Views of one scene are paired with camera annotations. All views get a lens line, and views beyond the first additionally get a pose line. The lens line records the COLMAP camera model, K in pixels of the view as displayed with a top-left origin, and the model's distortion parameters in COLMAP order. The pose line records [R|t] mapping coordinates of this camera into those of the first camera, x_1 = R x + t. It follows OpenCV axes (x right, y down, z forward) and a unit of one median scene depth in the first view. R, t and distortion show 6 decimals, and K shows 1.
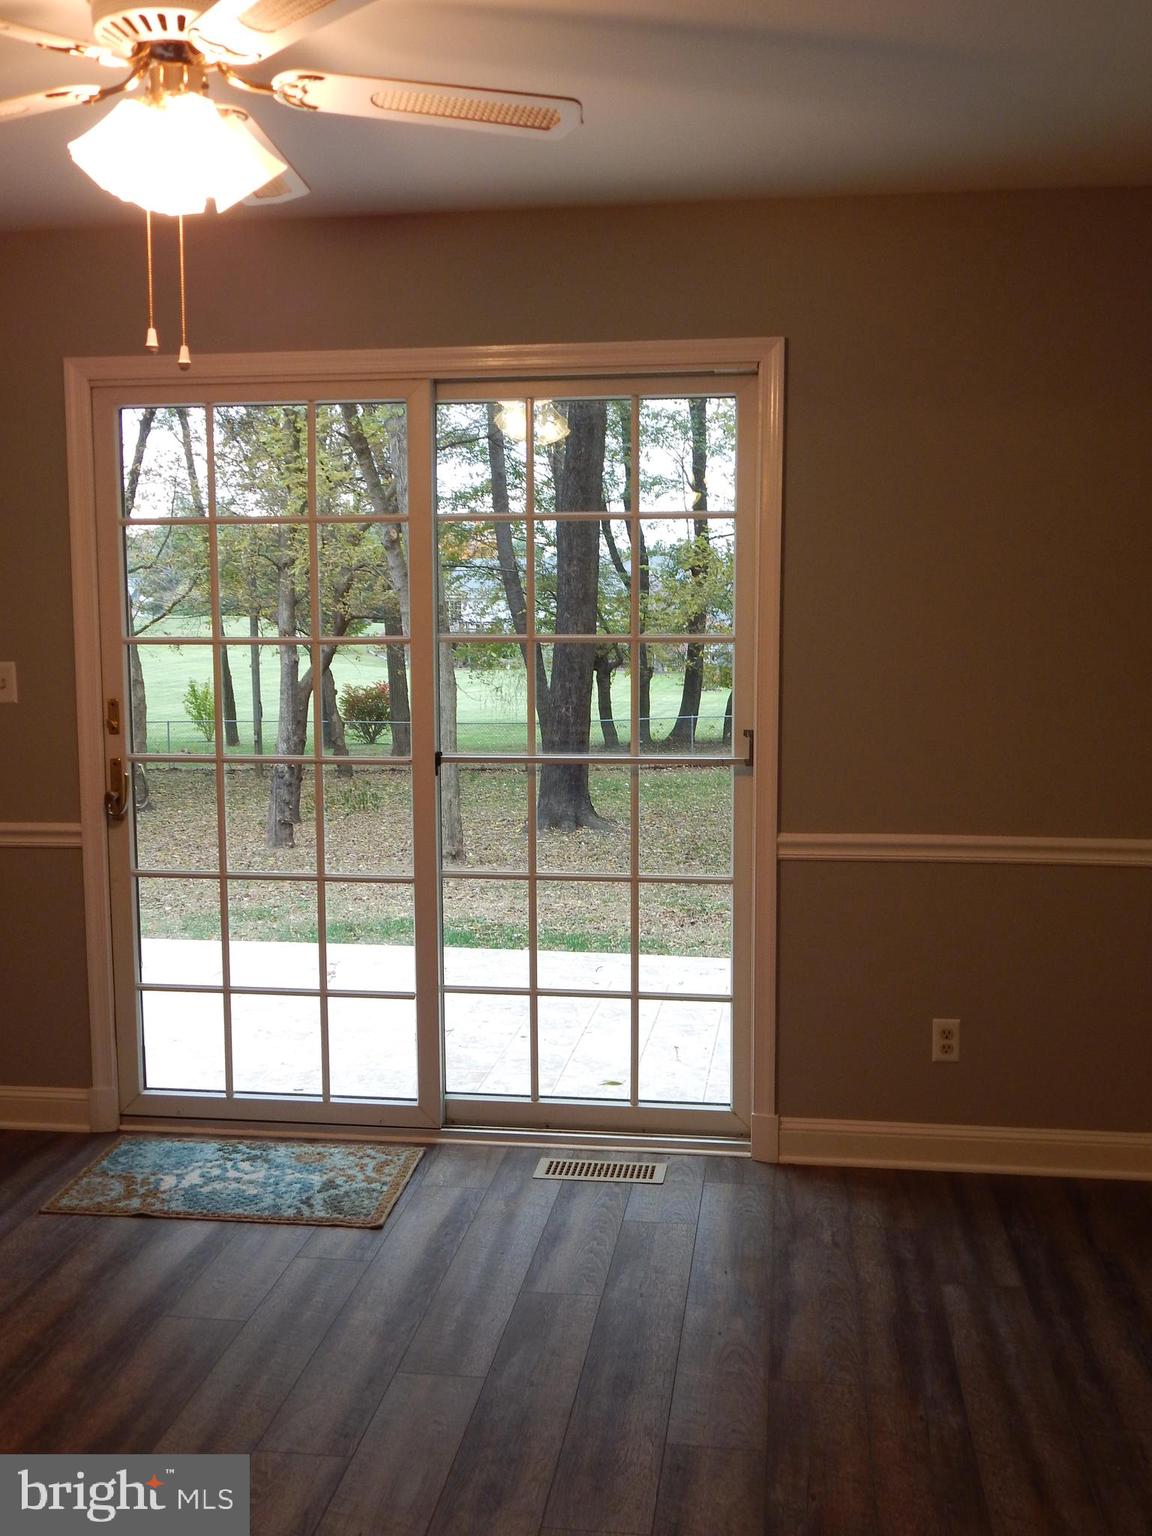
lens RADIAL K [[1577.8, 0, 607.9], [0, 1577.8, 766.7], [0, 0, 1]] dist [-0.012035, -0.052224]
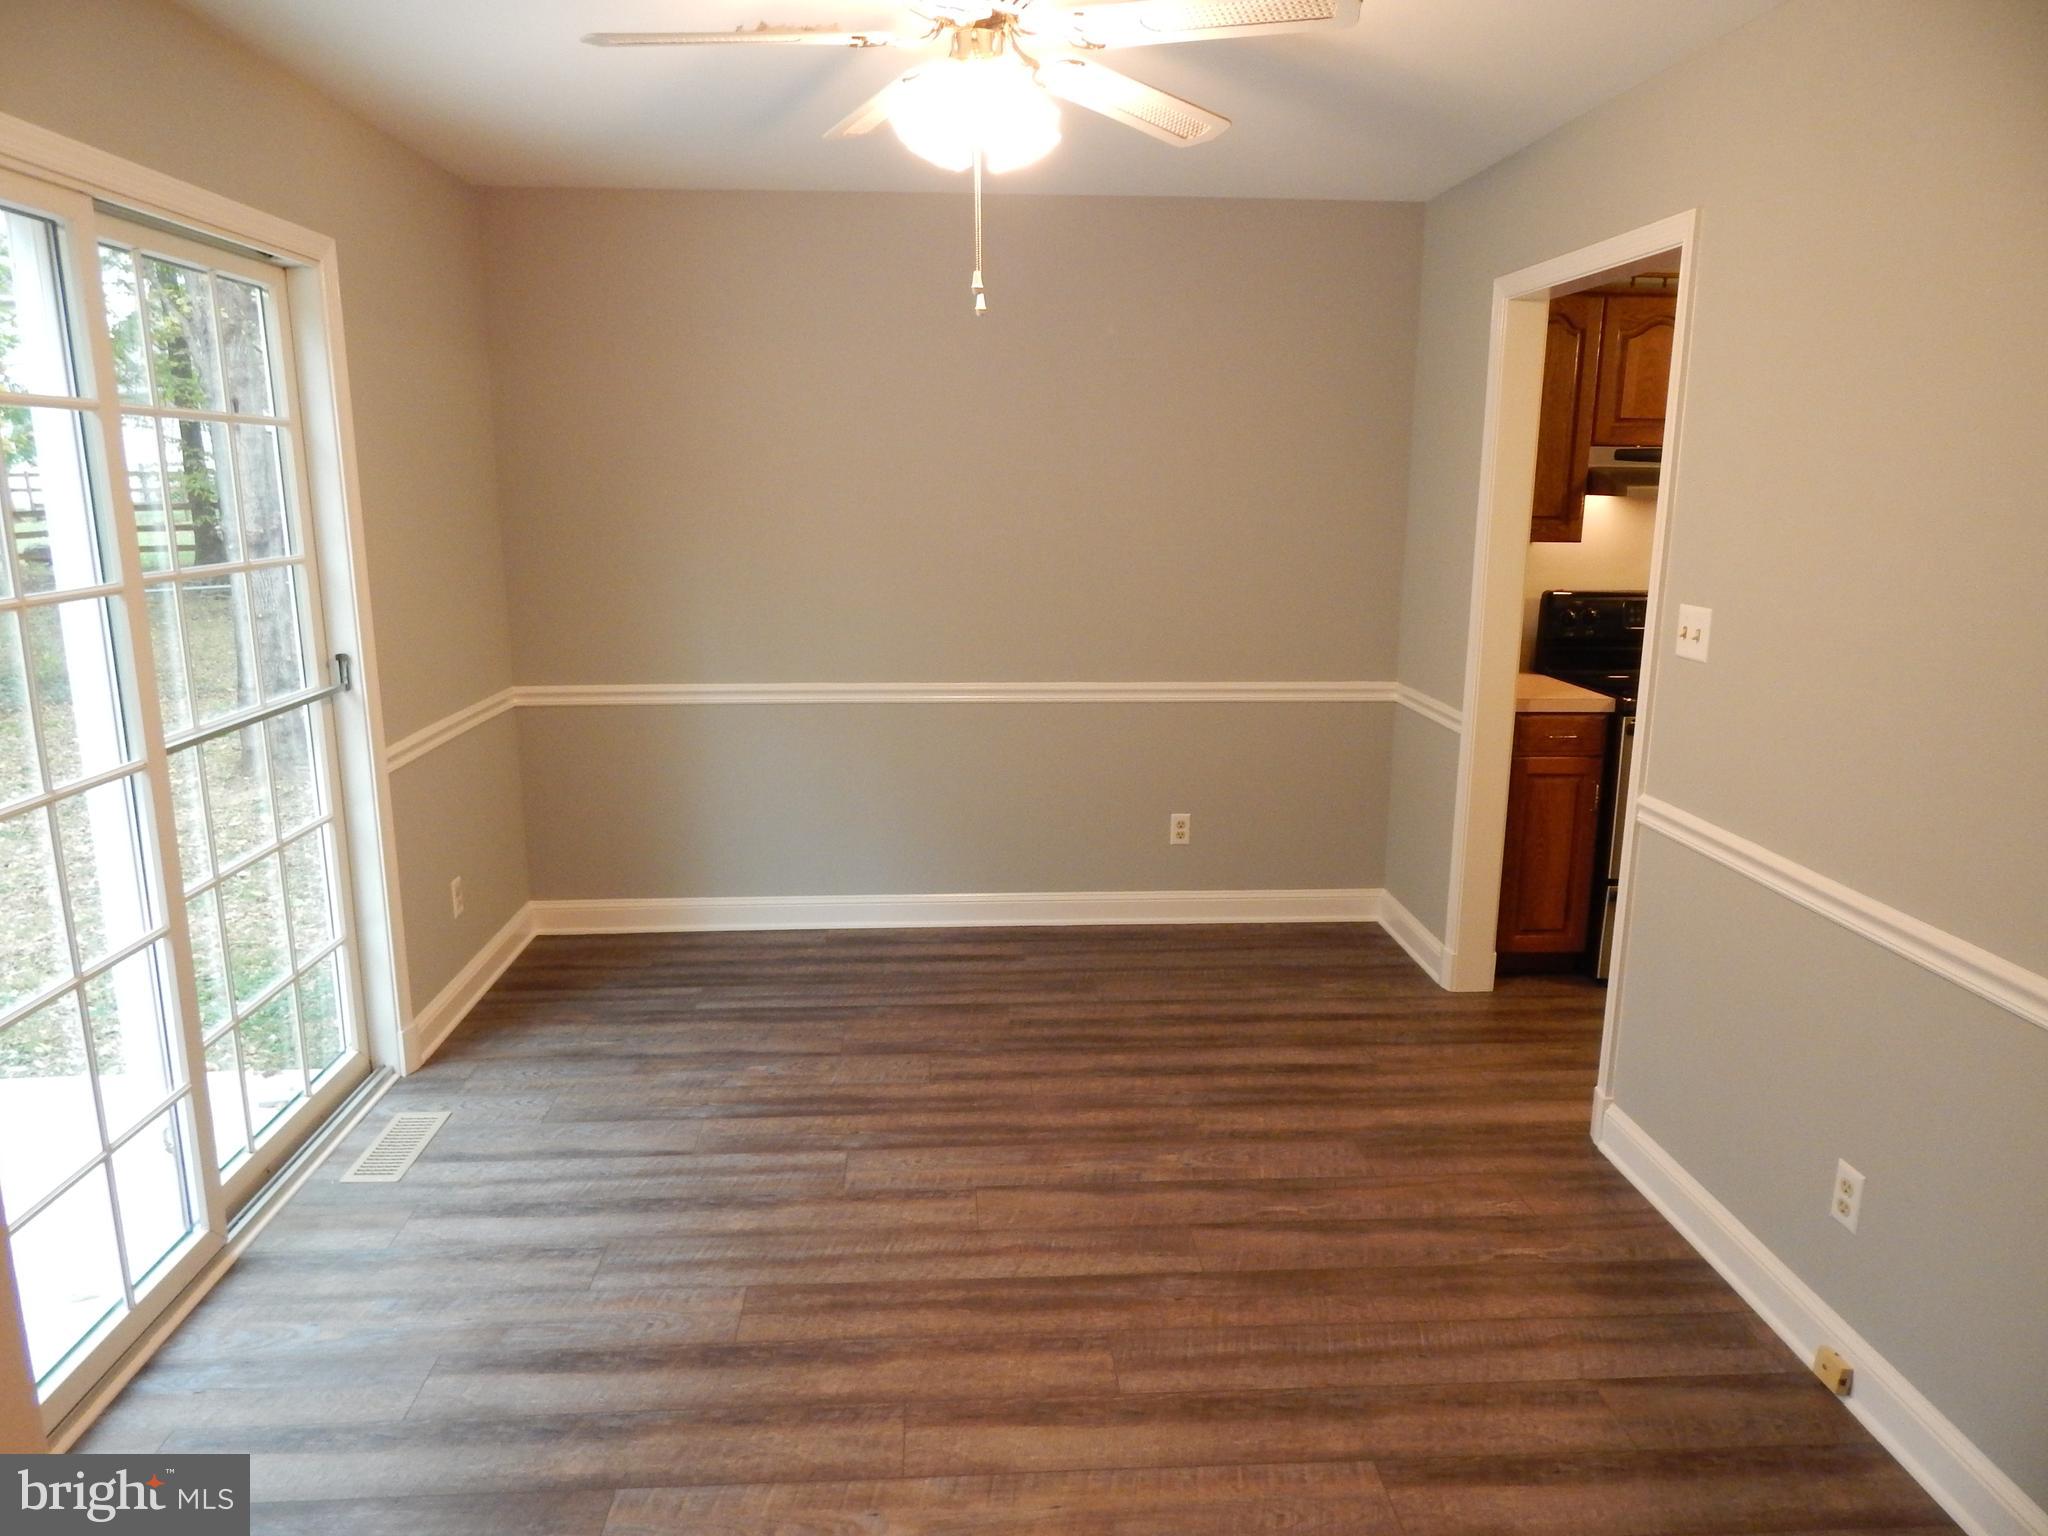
lens RADIAL K [[1371.2, 0, 1018.2], [0, 1371.2, 758.0], [0, 0, 1]] dist [0.027763, -0.019496]
pose [[-0.191837, -0.200104, 0.960811, -0.785564], [0.111765, 0.968171, 0.223952, -0.101631], [-0.975042, 0.150347, -0.163366, 0.723521]]
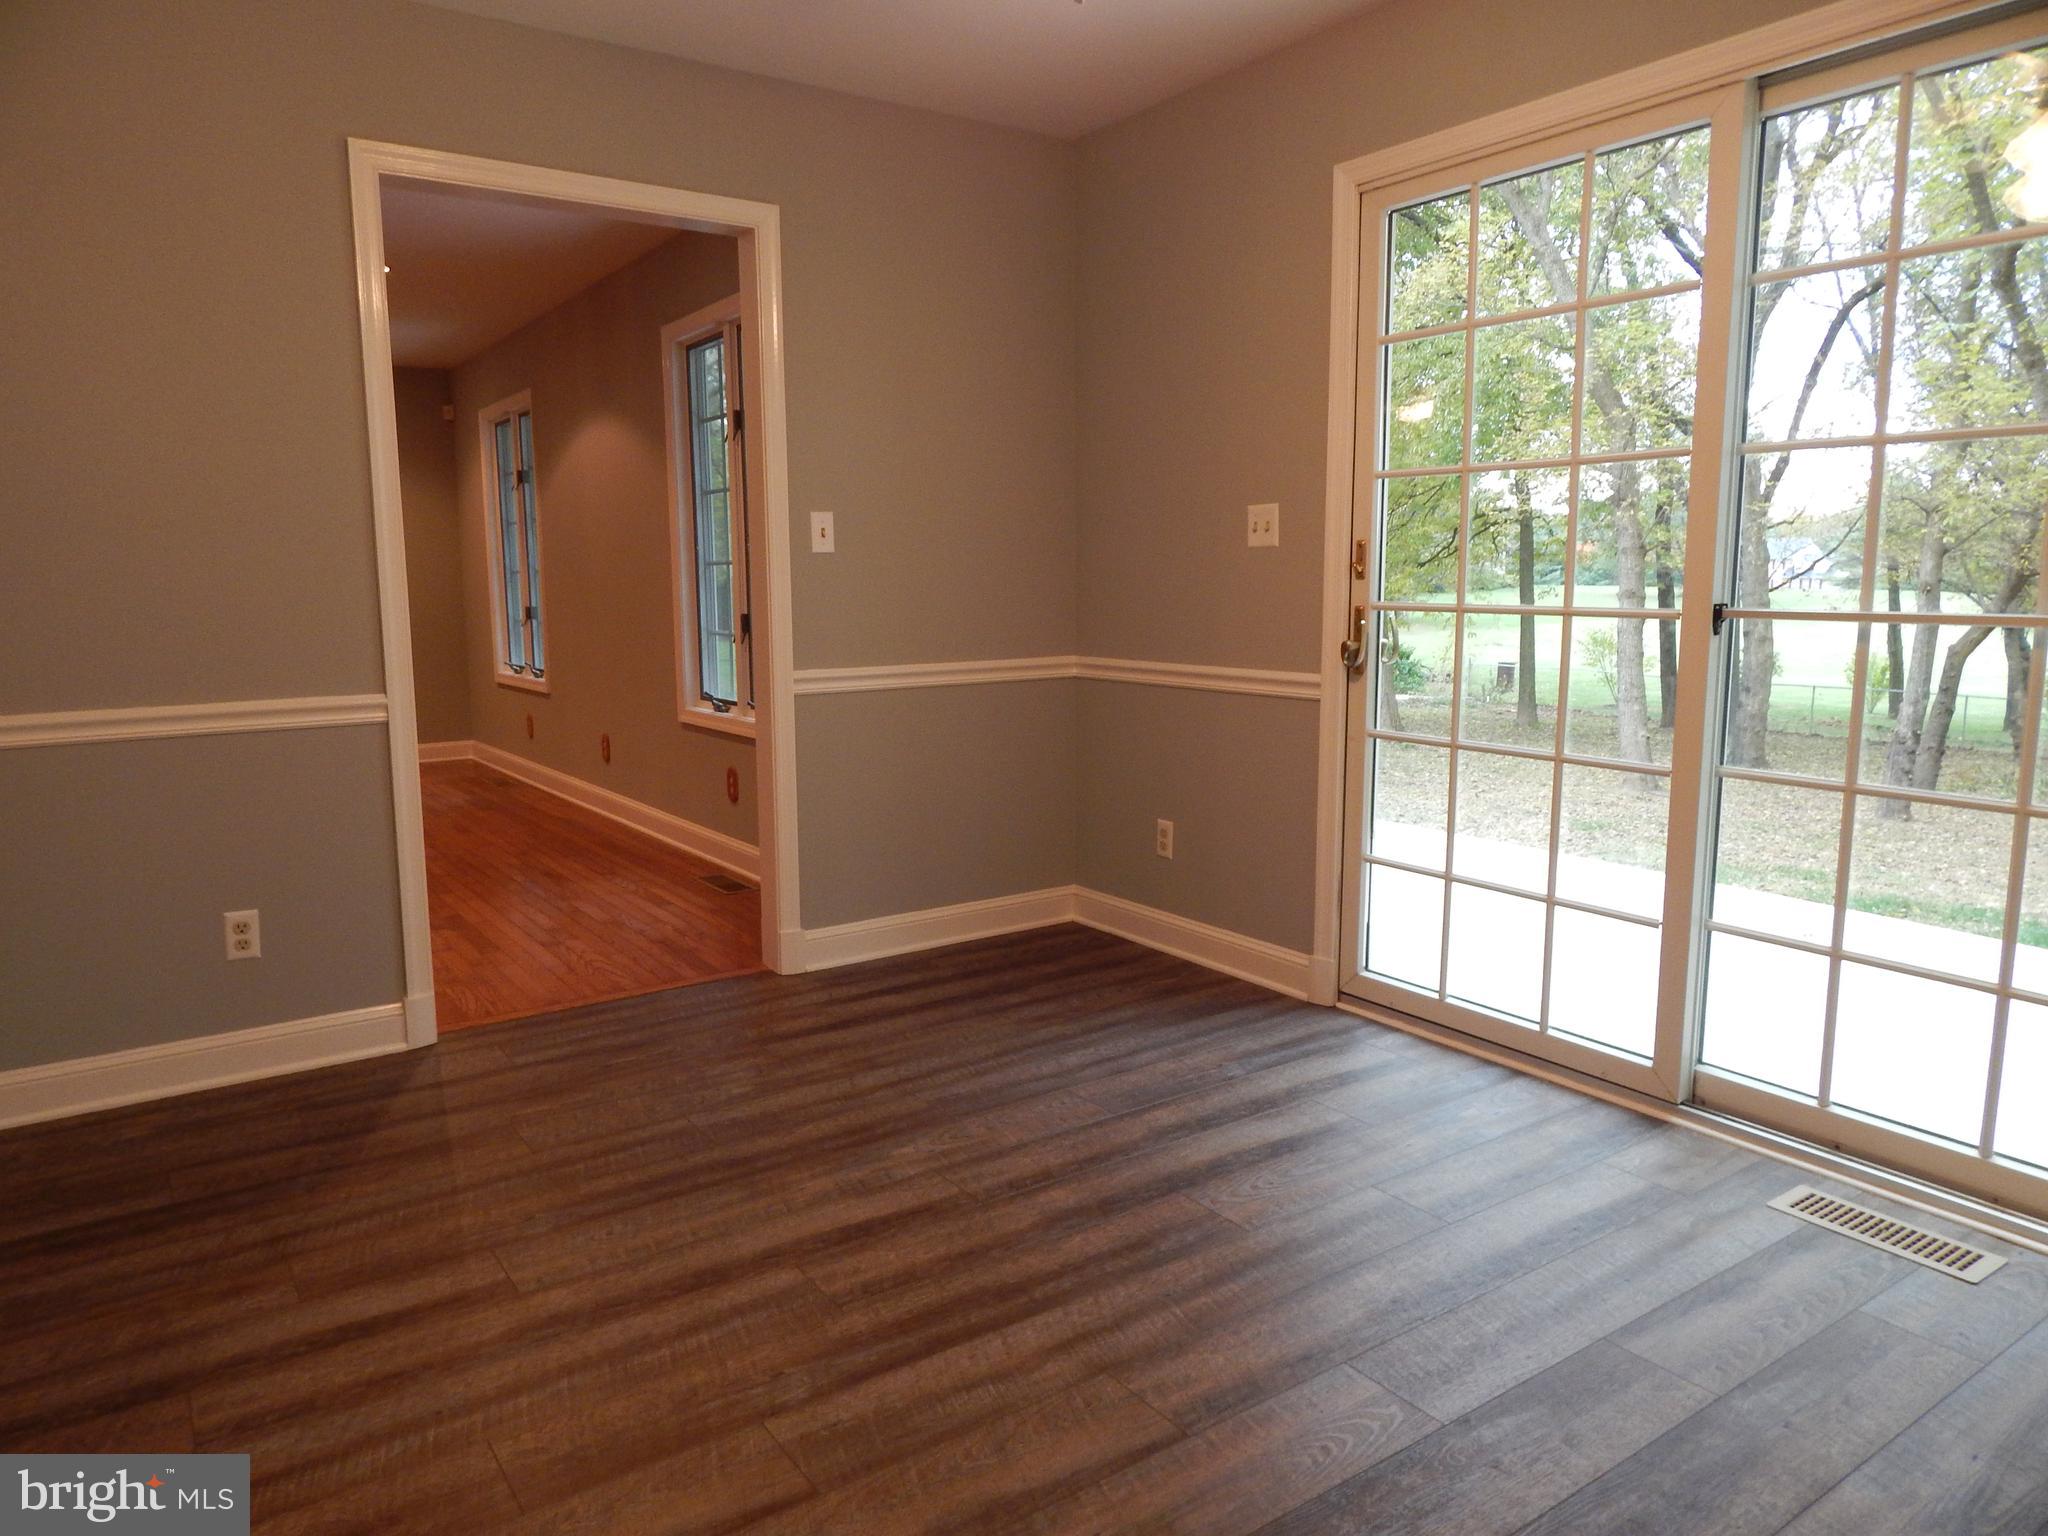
lens RADIAL K [[1371.2, 0, 1018.2], [0, 1371.2, 758.0], [0, 0, 1]] dist [0.027763, -0.019496]
pose [[0.669570, 0.109781, -0.734591, 0.156034], [-0.094130, 0.993584, 0.062689, 0.051914], [0.736760, 0.027172, 0.675608, 0.315415]]
